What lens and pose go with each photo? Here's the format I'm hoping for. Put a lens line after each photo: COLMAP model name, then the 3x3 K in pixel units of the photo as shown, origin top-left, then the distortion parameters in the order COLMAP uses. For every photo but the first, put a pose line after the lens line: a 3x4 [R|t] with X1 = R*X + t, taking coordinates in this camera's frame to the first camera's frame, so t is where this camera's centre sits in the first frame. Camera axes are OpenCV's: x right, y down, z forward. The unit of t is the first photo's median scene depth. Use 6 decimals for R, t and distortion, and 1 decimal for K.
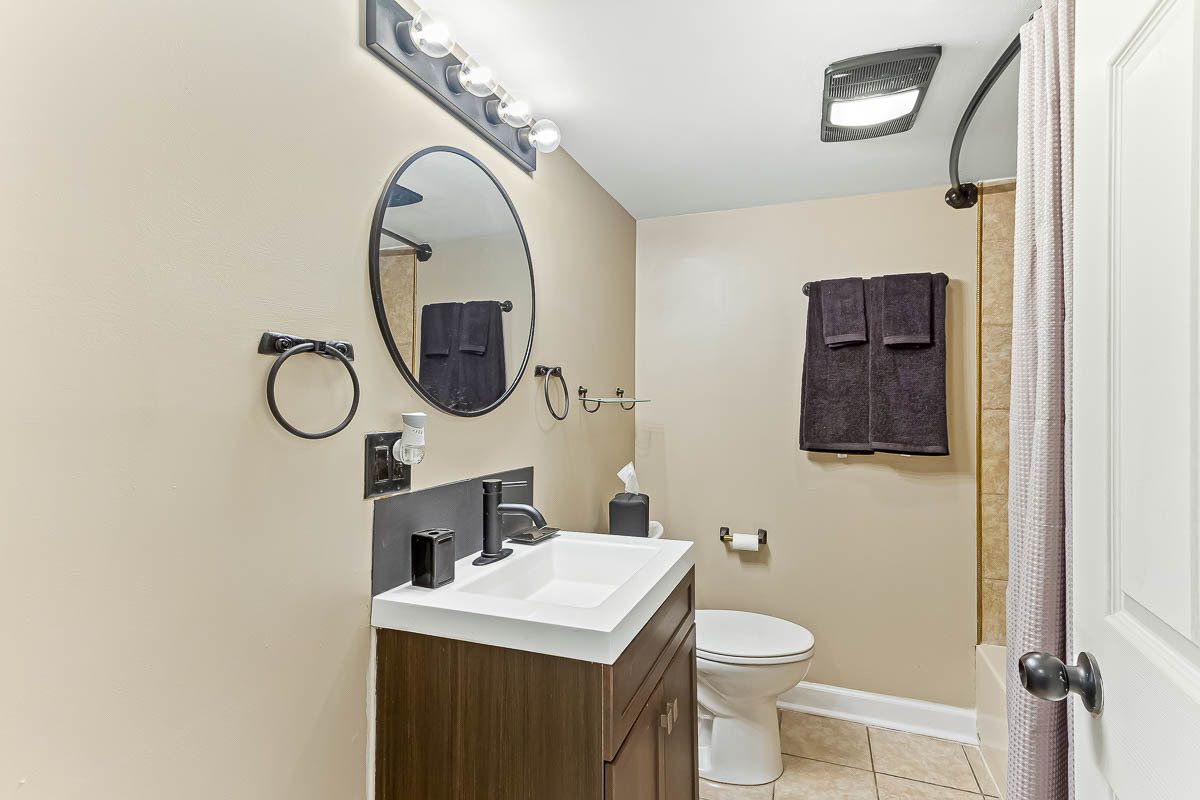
lens RADIAL K [[567.3, 0, 601.9], [0, 567.3, 393.9], [0, 0, 1]] dist [0.016820, -0.000388]
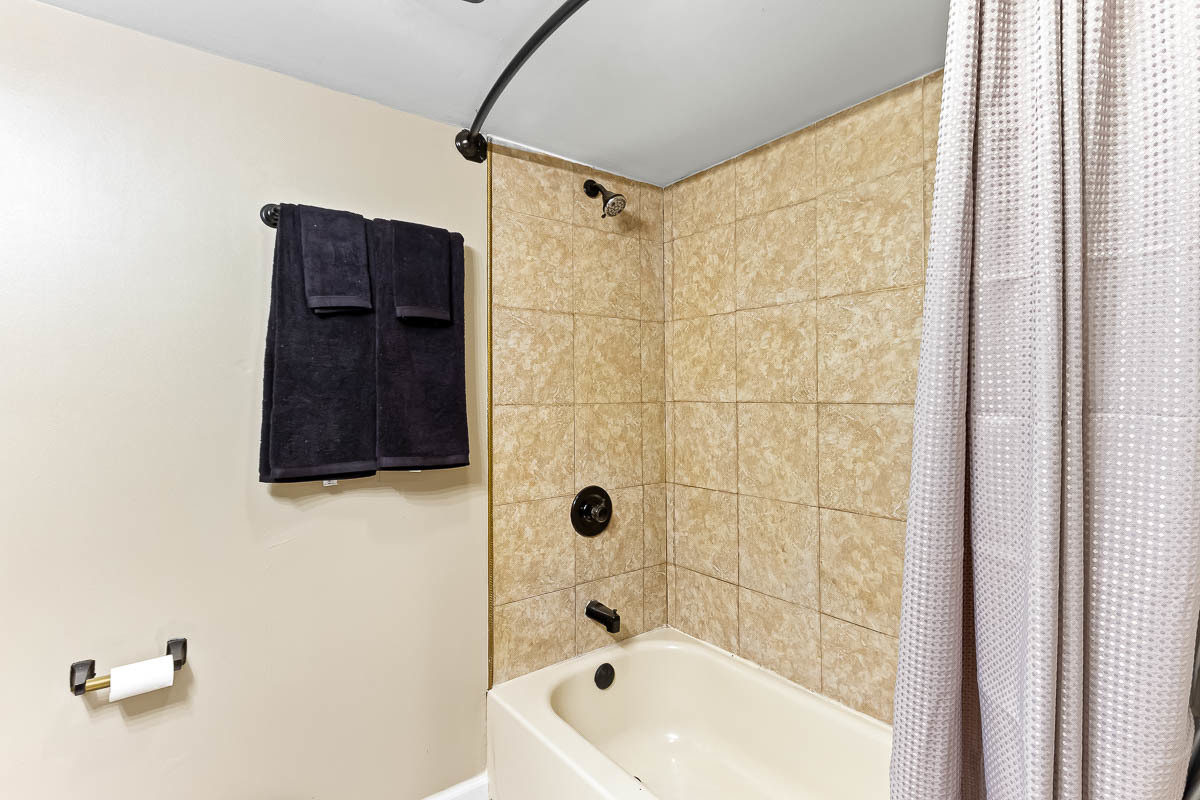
lens RADIAL K [[567.3, 0, 582.5], [0, 567.3, 382.7], [0, 0, 1]] dist [0.016820, -0.000388]
pose [[0.521889, 0.008160, 0.852974, 0.018552], [0.003463, 0.999926, -0.011685, 0.003349], [-0.853006, 0.009052, 0.521822, 0.434276]]
